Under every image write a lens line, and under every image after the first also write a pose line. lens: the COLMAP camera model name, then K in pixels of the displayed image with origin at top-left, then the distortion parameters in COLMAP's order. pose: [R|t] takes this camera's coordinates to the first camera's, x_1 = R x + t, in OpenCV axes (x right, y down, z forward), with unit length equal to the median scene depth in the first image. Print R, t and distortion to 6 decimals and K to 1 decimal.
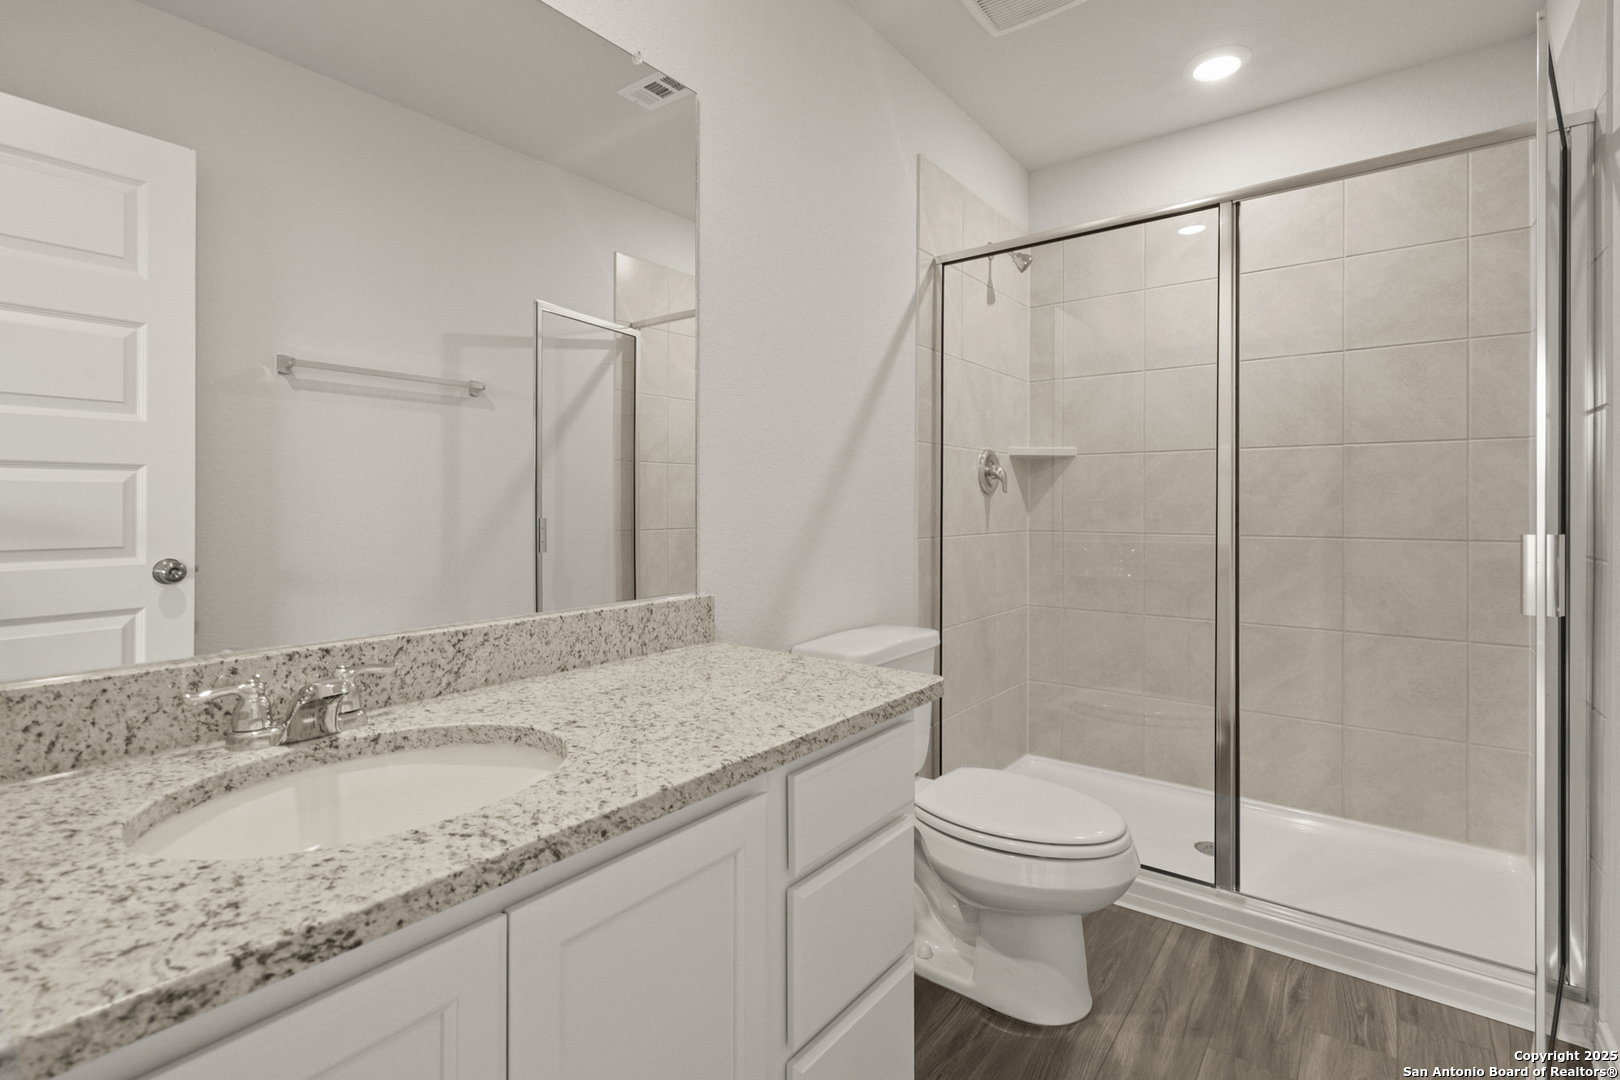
lens RADIAL K [[751.2, 0, 802.1], [0, 751.2, 508.3], [0, 0, 1]] dist [0.036066, -0.000086]
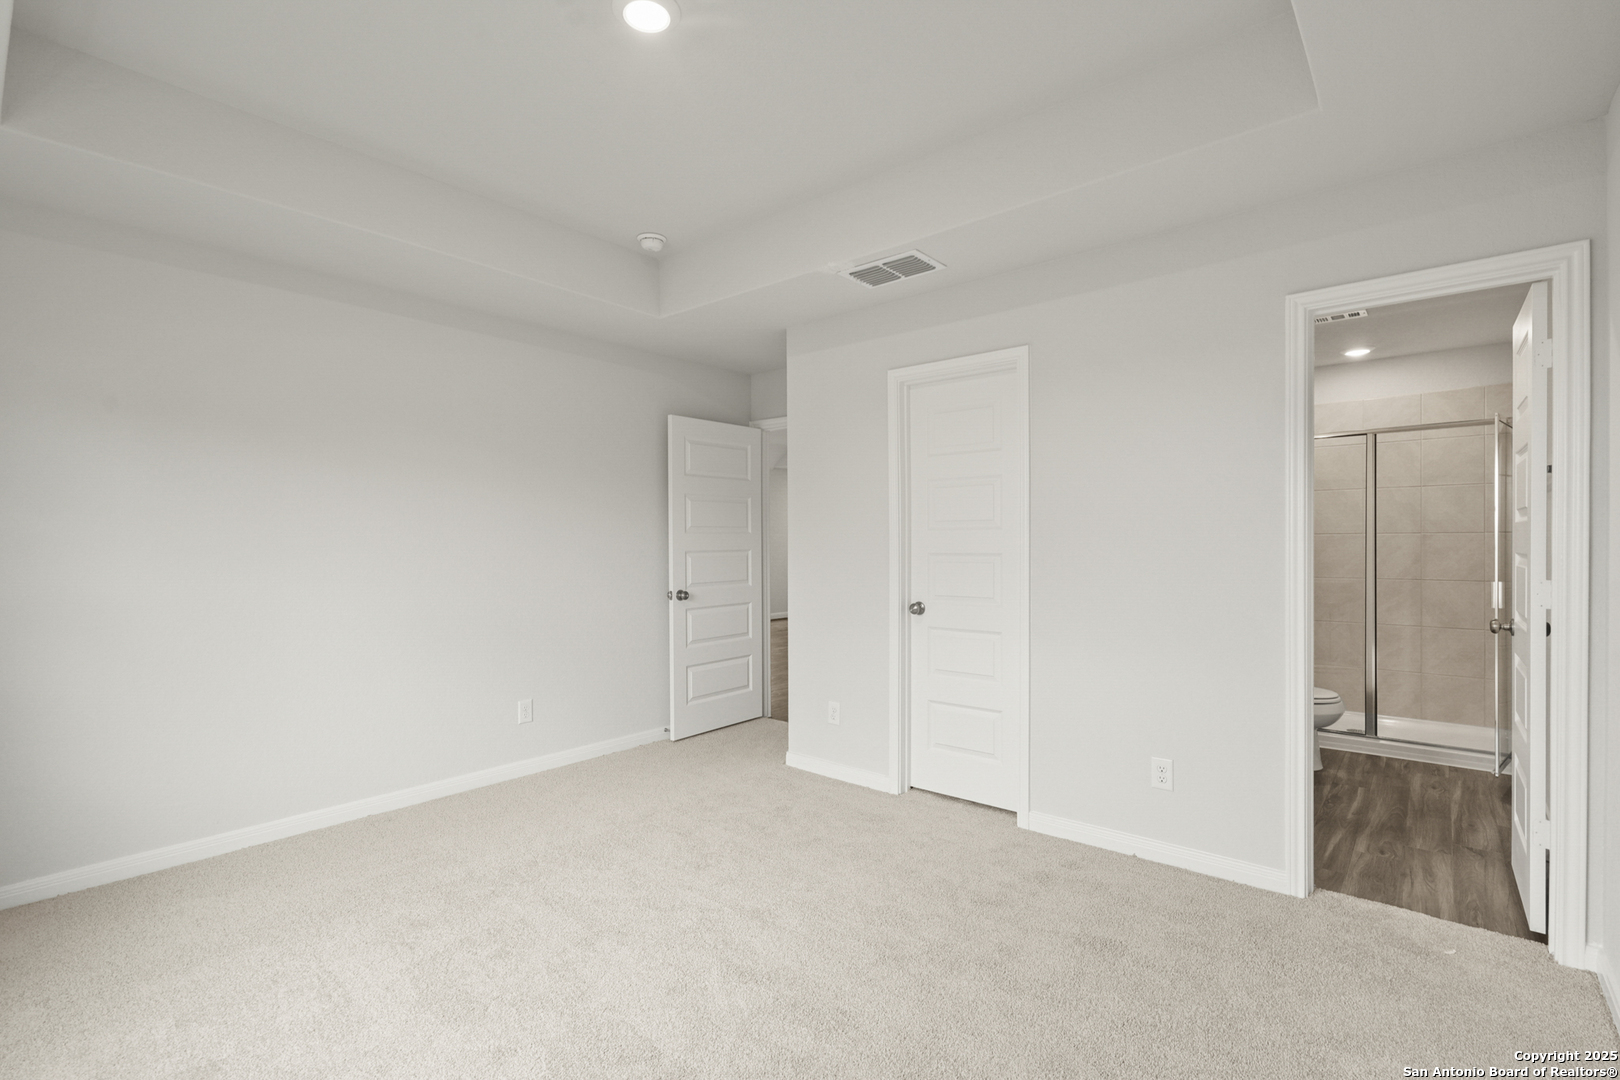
lens RADIAL K [[751.2, 0, 811.5], [0, 751.2, 545.7], [0, 0, 1]] dist [0.036066, -0.000086]
pose [[0.999512, -0.005134, -0.030819, -0.870526], [0.005193, 0.999985, 0.001865, -0.066452], [0.030809, -0.002024, 0.999523, -1.115984]]
